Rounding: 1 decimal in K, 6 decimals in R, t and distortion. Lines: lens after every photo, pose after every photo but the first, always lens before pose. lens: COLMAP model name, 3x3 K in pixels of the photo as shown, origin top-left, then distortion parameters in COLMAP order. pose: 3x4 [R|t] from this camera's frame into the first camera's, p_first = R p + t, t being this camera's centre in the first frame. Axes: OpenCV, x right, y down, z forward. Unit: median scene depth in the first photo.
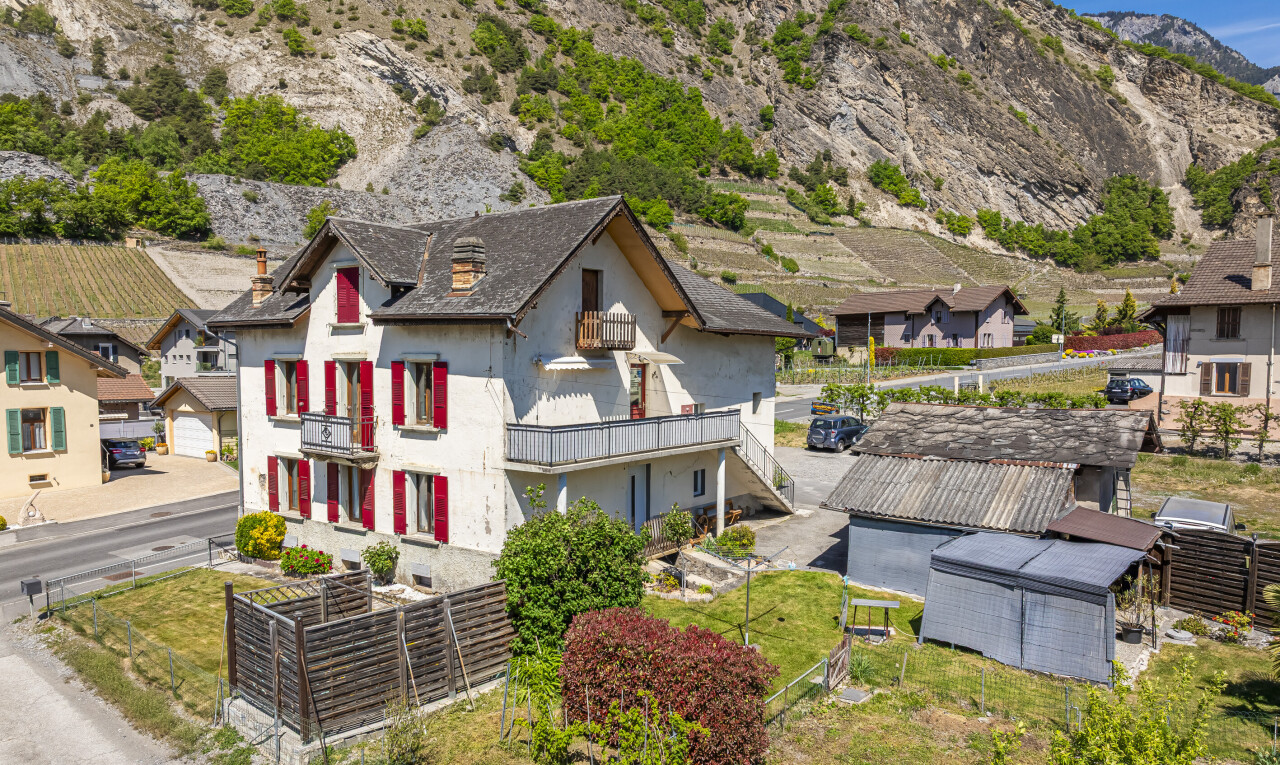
lens RADIAL K [[918.8, 0, 638.2], [0, 918.8, 420.0], [0, 0, 1]] dist [-0.030558, 0.017983]
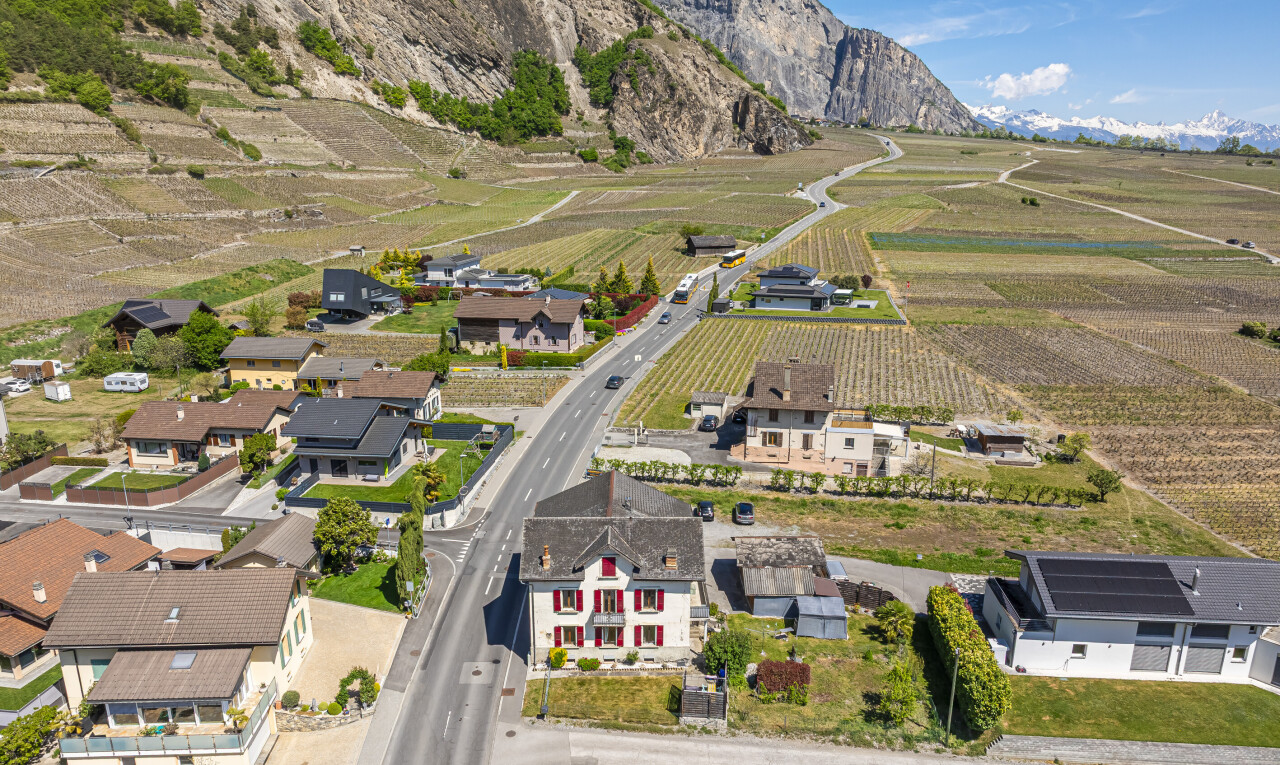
lens RADIAL K [[918.8, 0, 655.7], [0, 918.8, 434.0], [0, 0, 1]] dist [-0.030558, 0.017983]
pose [[0.796866, -0.161253, 0.582239, -0.080388], [0.039791, 0.975638, 0.215747, -0.051134], [-0.602844, -0.148754, 0.783869, -0.051827]]
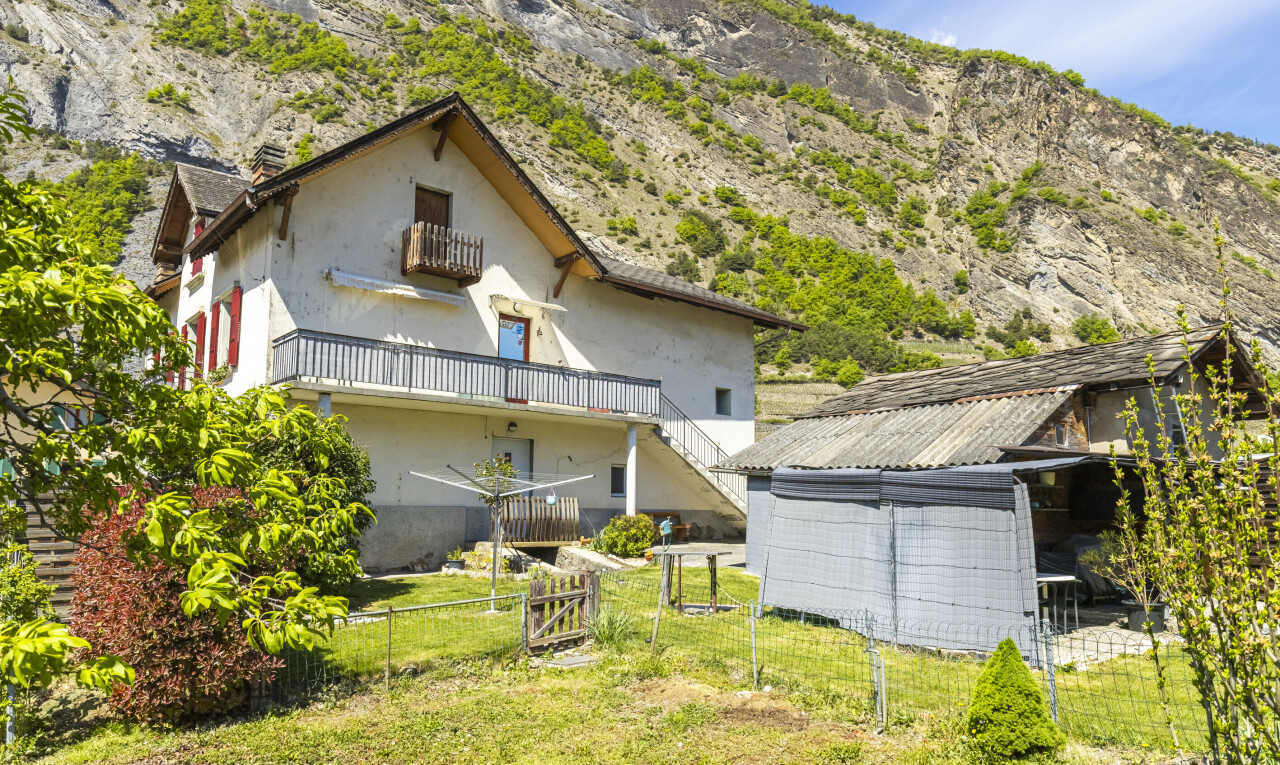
lens RADIAL K [[859.7, 0, 615.1], [0, 859.7, 436.4], [0, 0, 1]] dist [-0.012888, 0.007429]
pose [[0.964994, -0.022395, -0.261315, 0.014503], [-0.022012, 0.985917, -0.165778, 0.008730], [0.261348, 0.165727, 0.950911, 0.015462]]
